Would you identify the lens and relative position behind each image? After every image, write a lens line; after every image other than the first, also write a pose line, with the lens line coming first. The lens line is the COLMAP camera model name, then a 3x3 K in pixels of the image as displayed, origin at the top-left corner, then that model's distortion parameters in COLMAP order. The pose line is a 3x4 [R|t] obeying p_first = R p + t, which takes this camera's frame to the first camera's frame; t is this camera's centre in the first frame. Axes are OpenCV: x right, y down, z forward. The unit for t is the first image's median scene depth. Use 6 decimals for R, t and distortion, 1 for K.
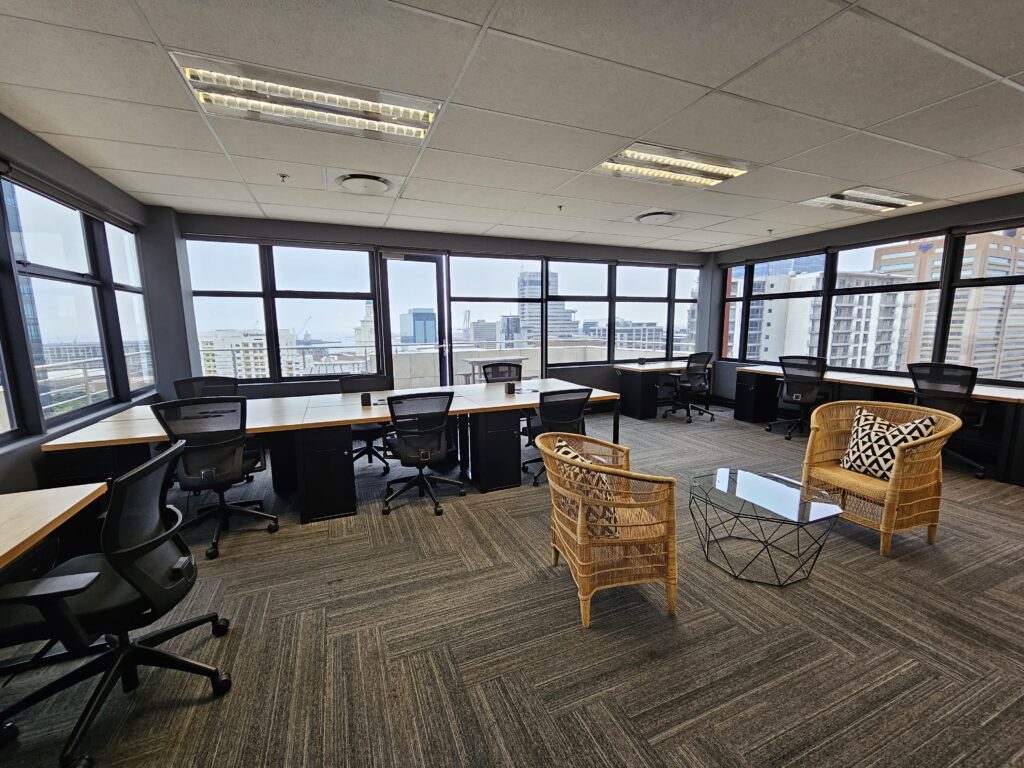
lens RADIAL K [[417.8, 0, 509.3], [0, 417.8, 385.5], [0, 0, 1]] dist [-0.000974, -0.000148]
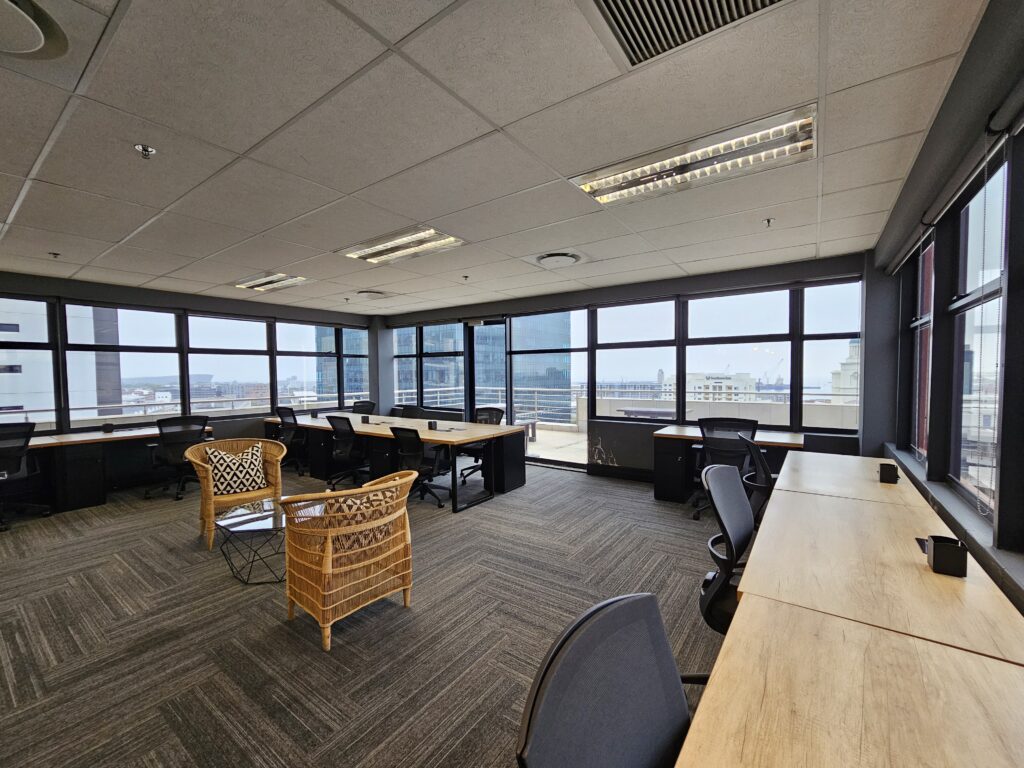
lens RADIAL K [[417.8, 0, 512.0], [0, 417.8, 387.7], [0, 0, 1]] dist [-0.000974, -0.000148]
pose [[0.529980, 0.033987, -0.847329, 0.910257], [-0.117951, 0.992438, -0.033968, -0.070275], [0.839767, 0.117946, 0.529981, 0.395554]]
